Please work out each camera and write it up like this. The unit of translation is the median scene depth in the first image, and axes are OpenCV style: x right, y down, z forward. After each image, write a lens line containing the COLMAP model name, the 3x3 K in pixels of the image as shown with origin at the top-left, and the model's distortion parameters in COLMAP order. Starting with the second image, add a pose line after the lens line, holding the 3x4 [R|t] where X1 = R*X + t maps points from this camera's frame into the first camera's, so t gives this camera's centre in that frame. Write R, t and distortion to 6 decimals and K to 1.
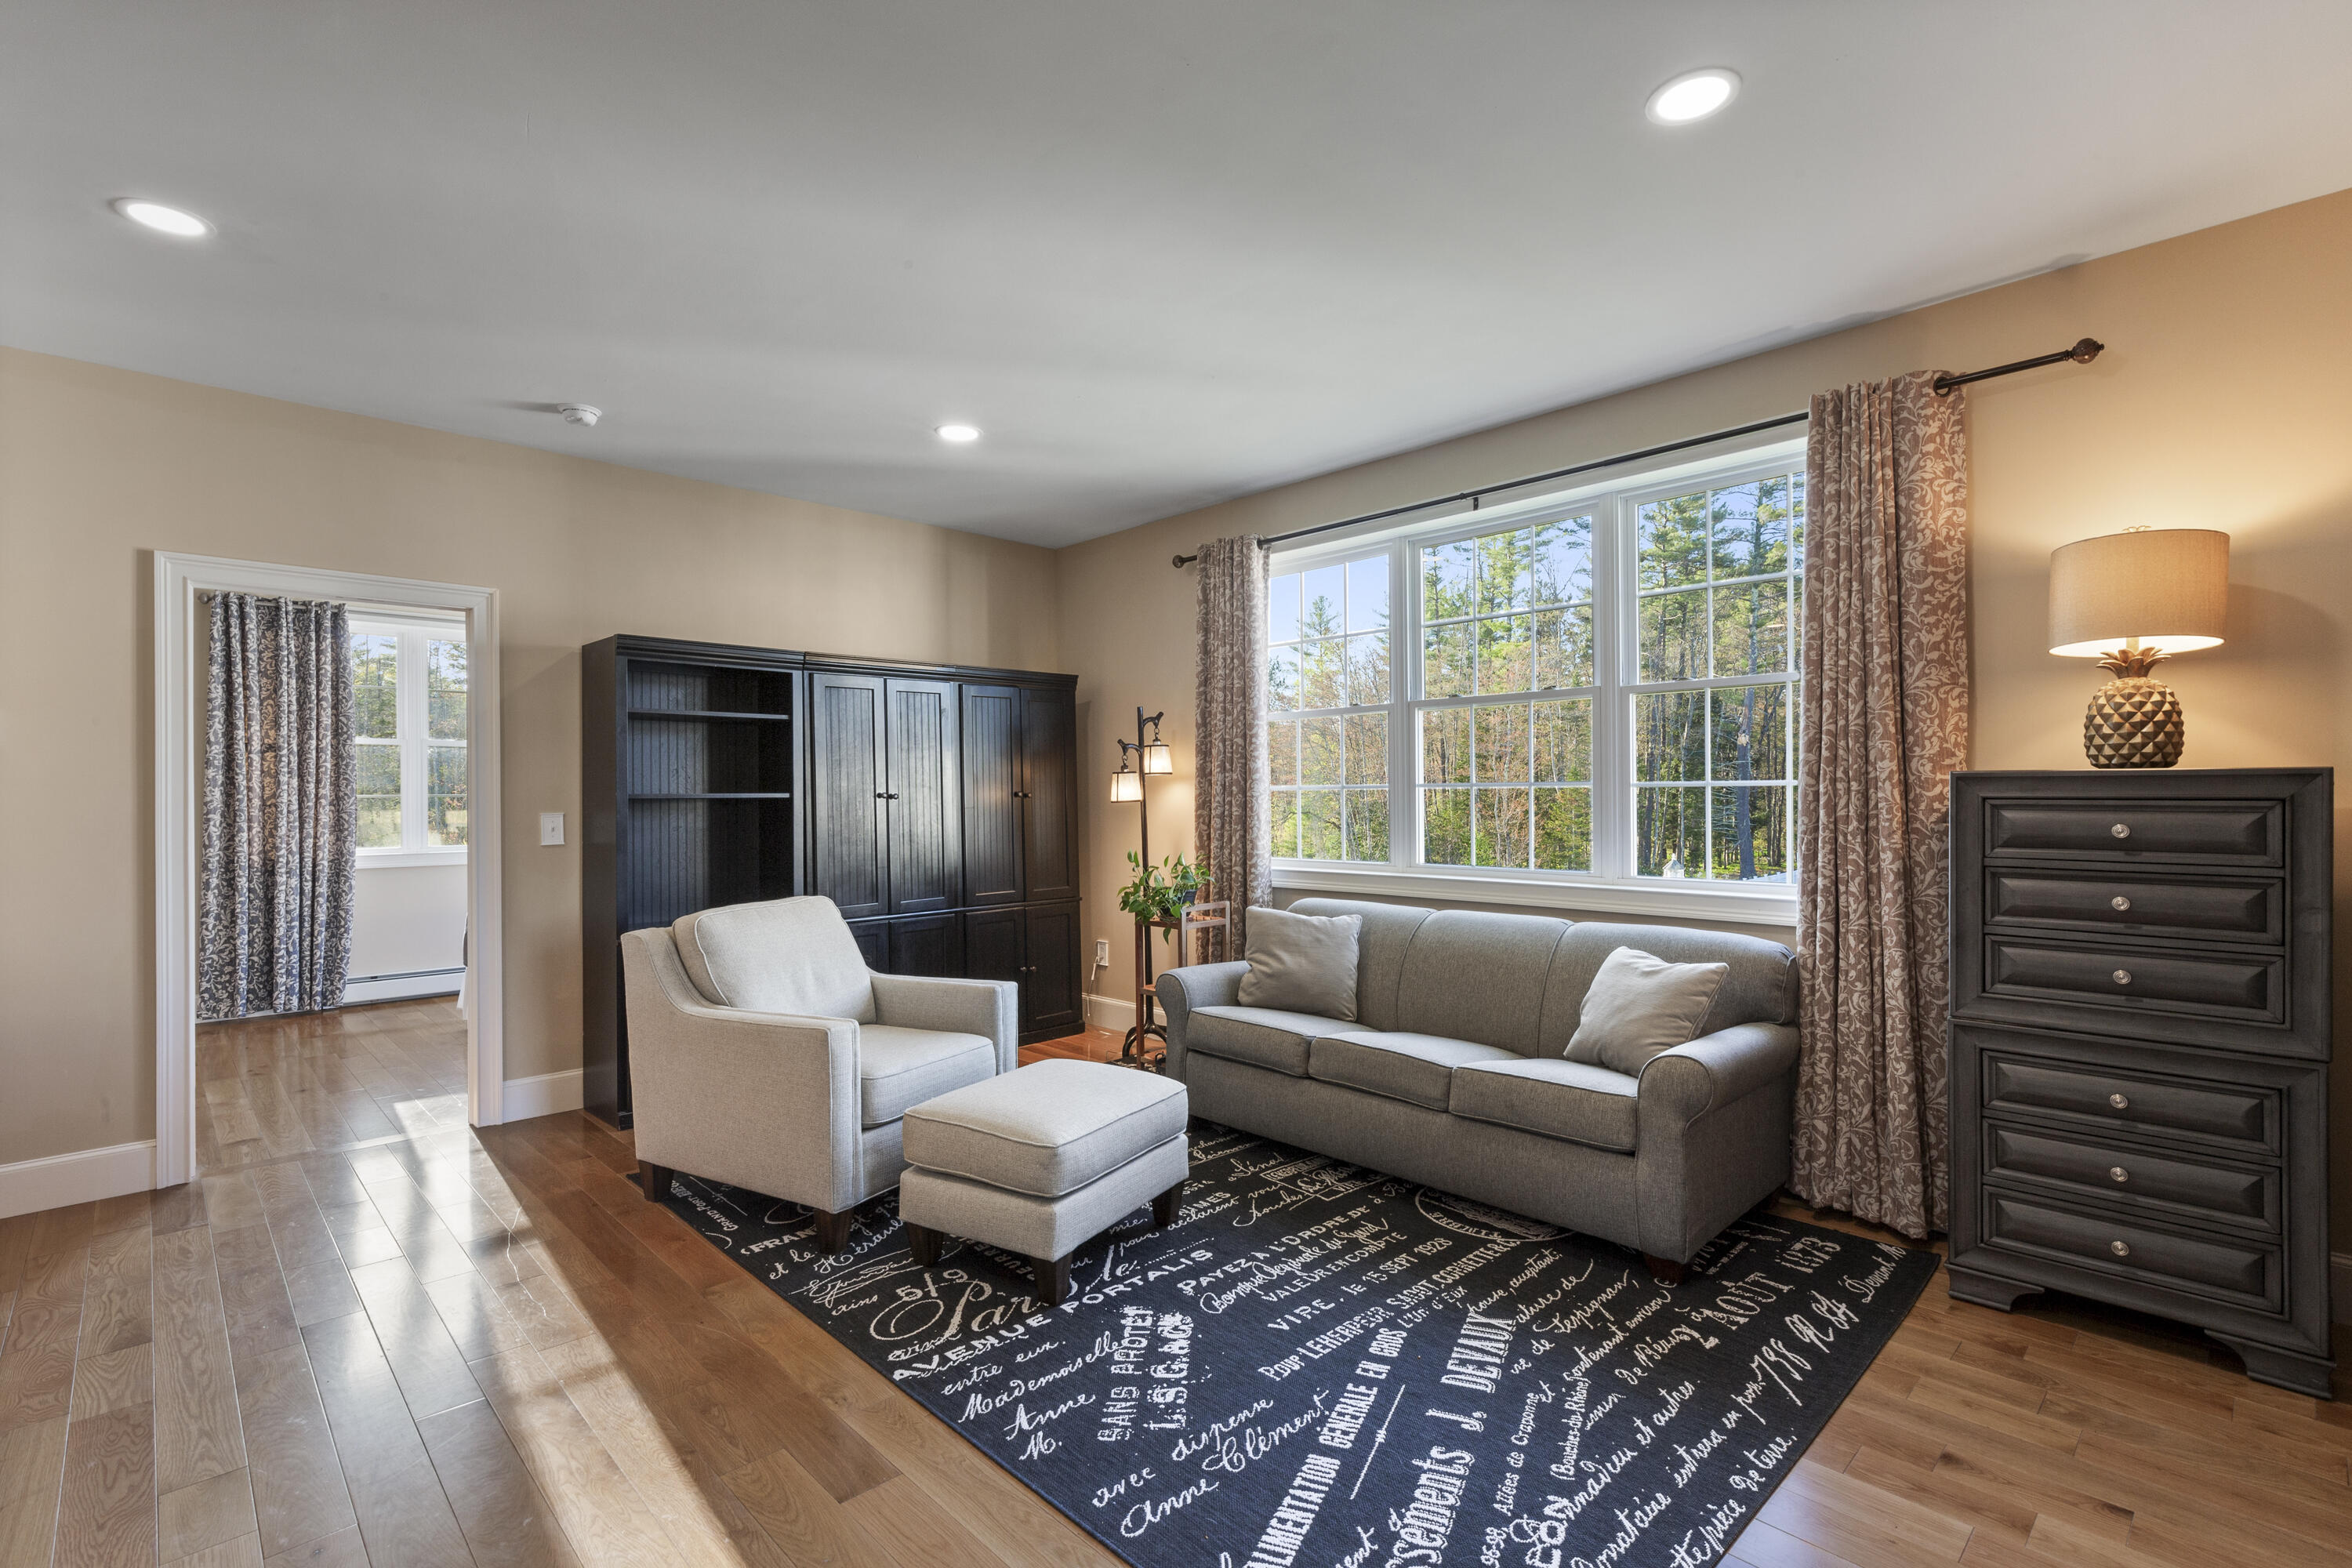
lens RADIAL K [[1074.9, 0, 1176.0], [0, 1074.9, 784.0], [0, 0, 1]] dist [0.011854, -0.000403]
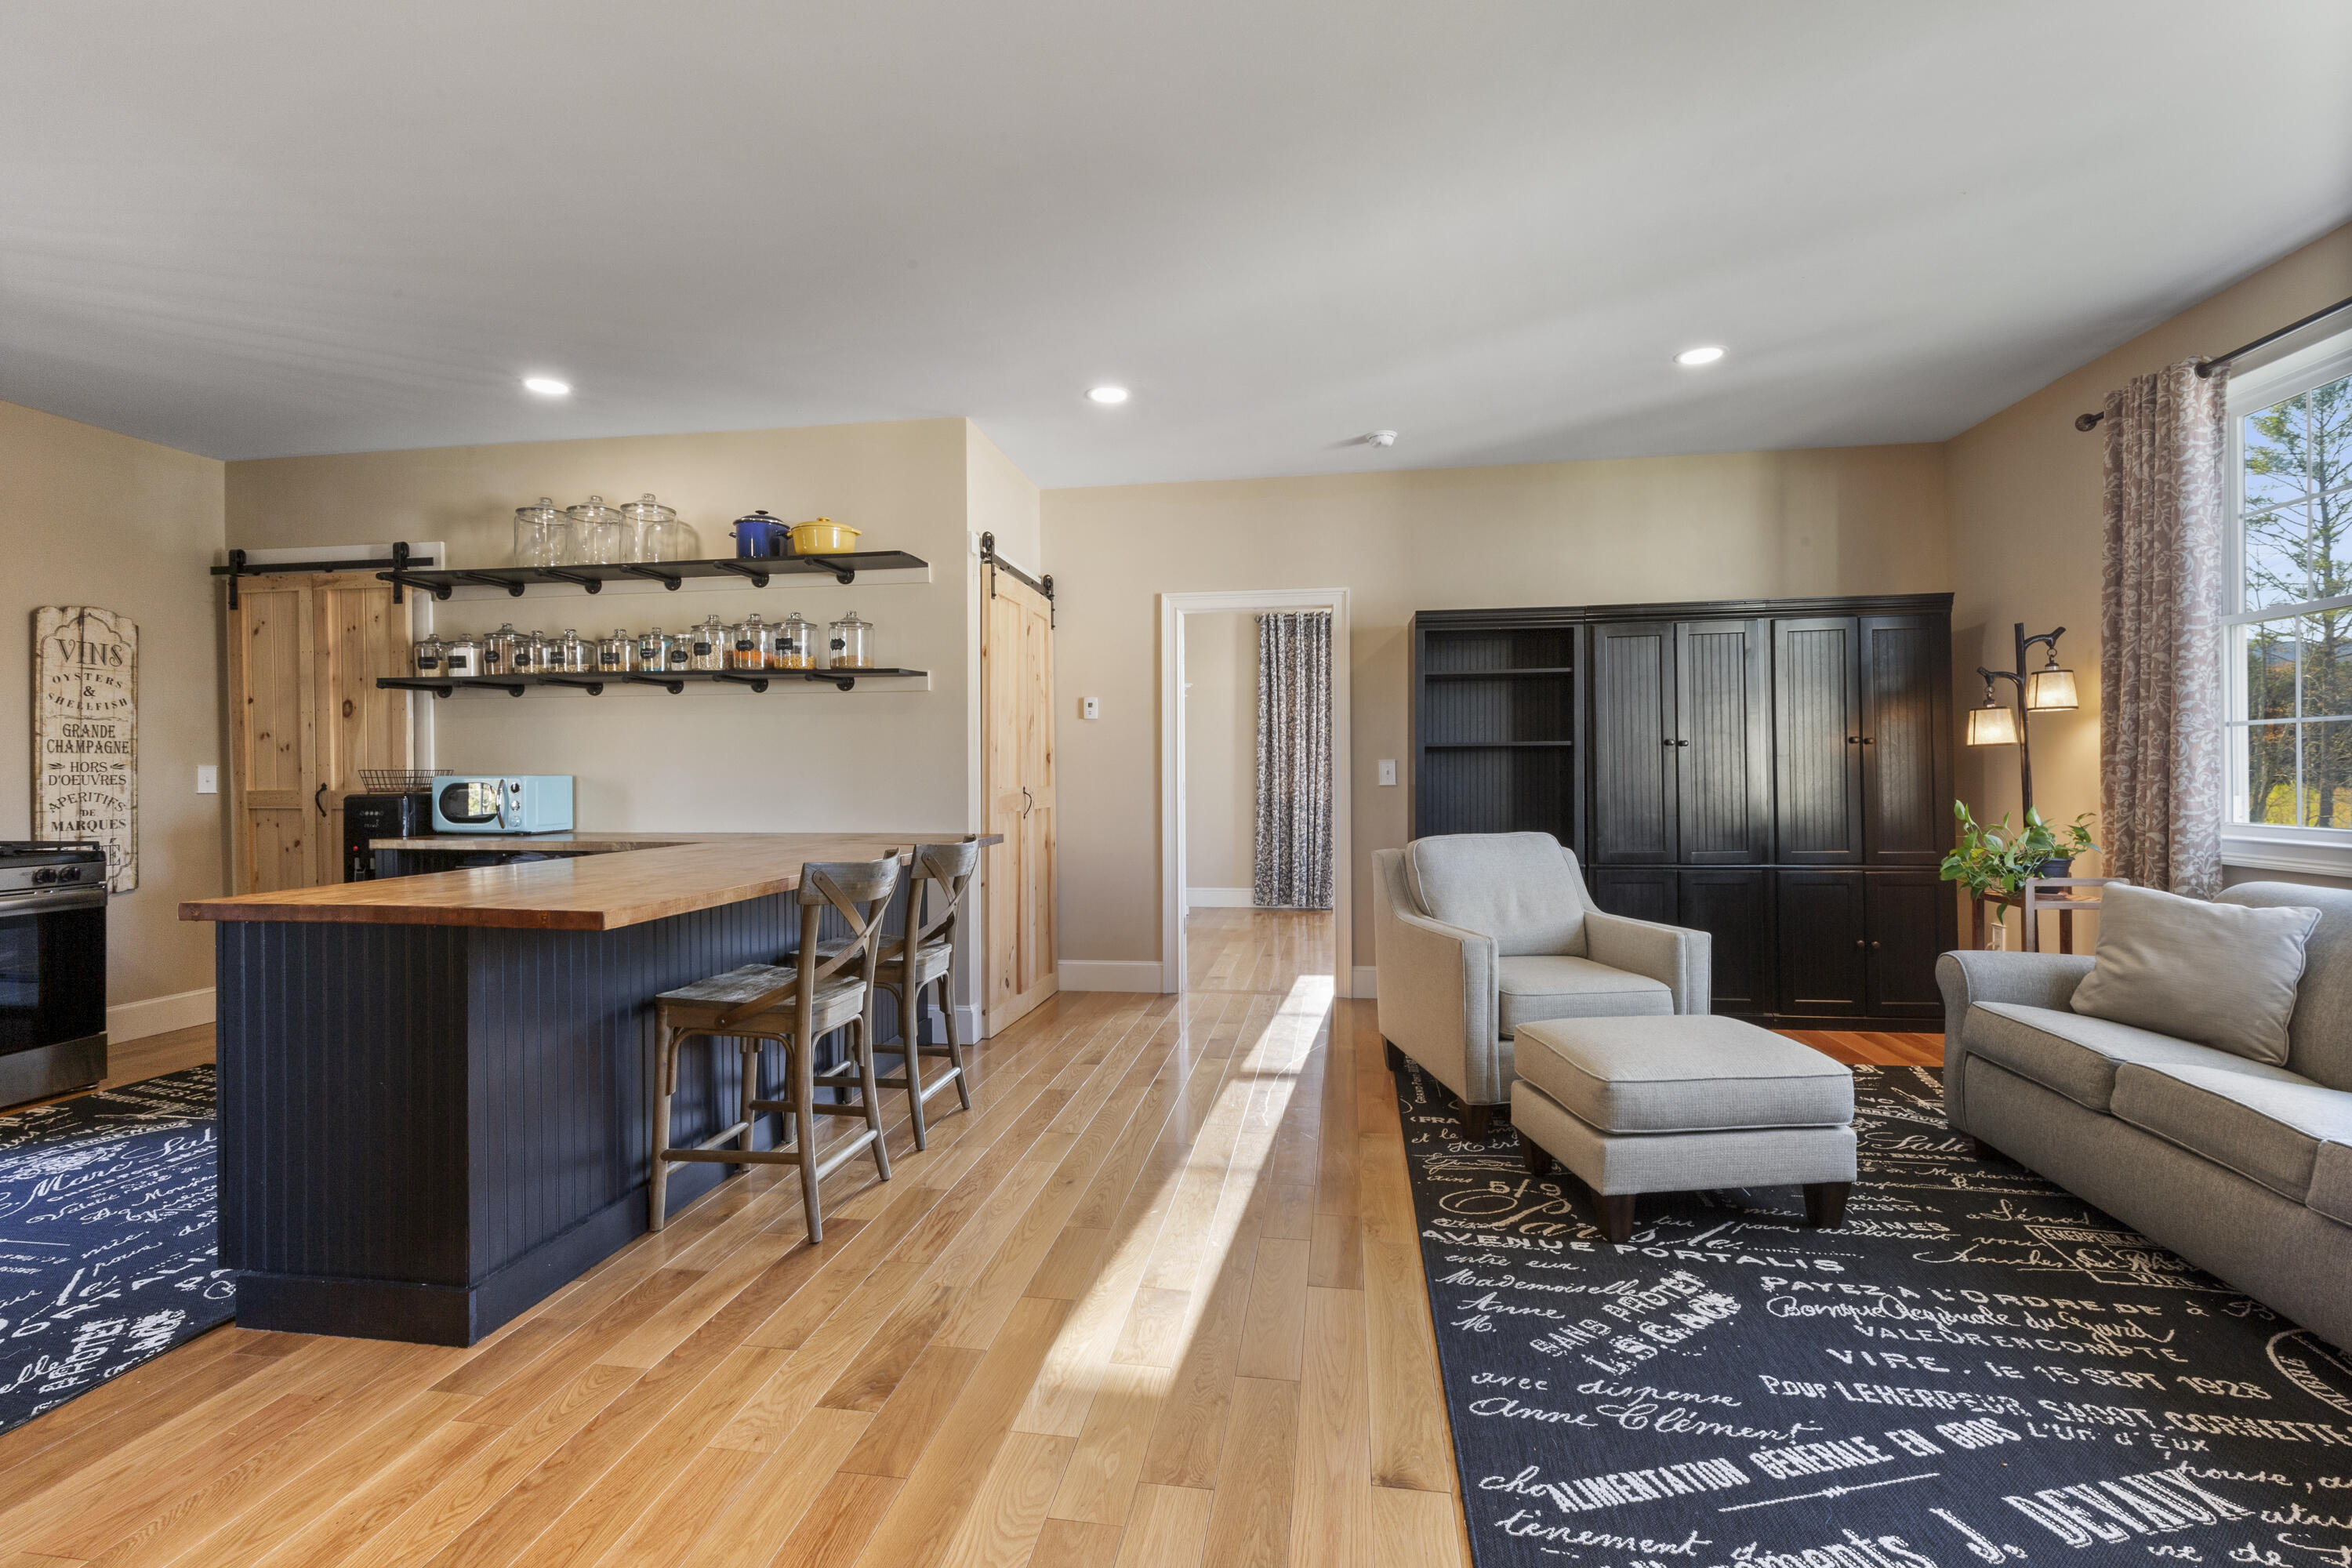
lens RADIAL K [[1061.4, 0, 1174.8], [0, 1061.4, 760.5], [0, 0, 1]] dist [0.002506, 0.000102]
pose [[0.600325, -0.005646, -0.799736, 0.383445], [0.011896, 0.999927, 0.001870, 0.033181], [0.799668, -0.010637, 0.600348, 0.092349]]
